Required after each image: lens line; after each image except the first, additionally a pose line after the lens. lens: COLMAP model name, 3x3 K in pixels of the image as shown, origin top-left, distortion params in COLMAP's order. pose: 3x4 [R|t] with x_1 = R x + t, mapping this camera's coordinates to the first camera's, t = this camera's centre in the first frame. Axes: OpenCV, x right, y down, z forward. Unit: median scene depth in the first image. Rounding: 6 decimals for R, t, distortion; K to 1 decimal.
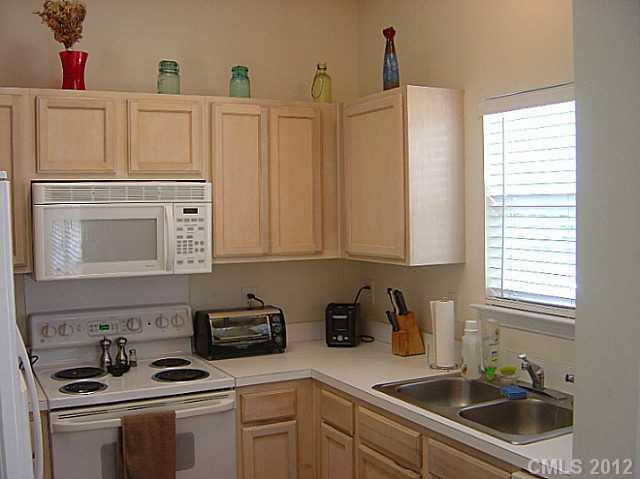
lens RADIAL K [[736.5, 0, 320.0], [0, 736.5, 239.5], [0, 0, 1]] dist [-0.117302, -0.002082]
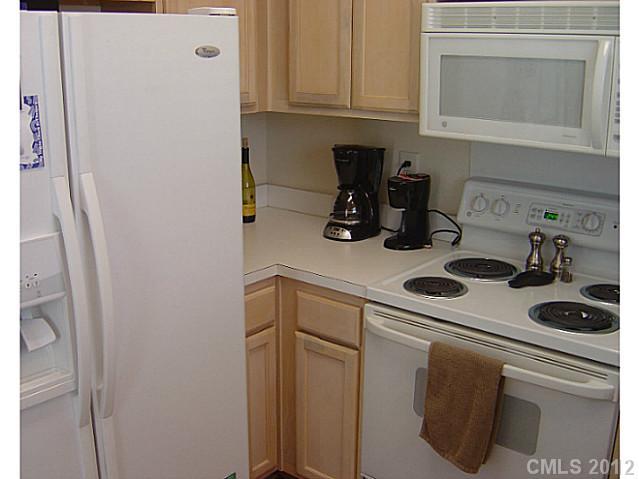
lens RADIAL K [[735.3, 0, 319.5], [0, 735.3, 239.5], [0, 0, 1]] dist [-0.117302, -0.002082]
pose [[0.385195, 0.255278, -0.886825, 0.260256], [-0.054339, 0.965585, 0.254347, -0.024833], [0.921234, -0.049784, 0.385810, 0.554021]]
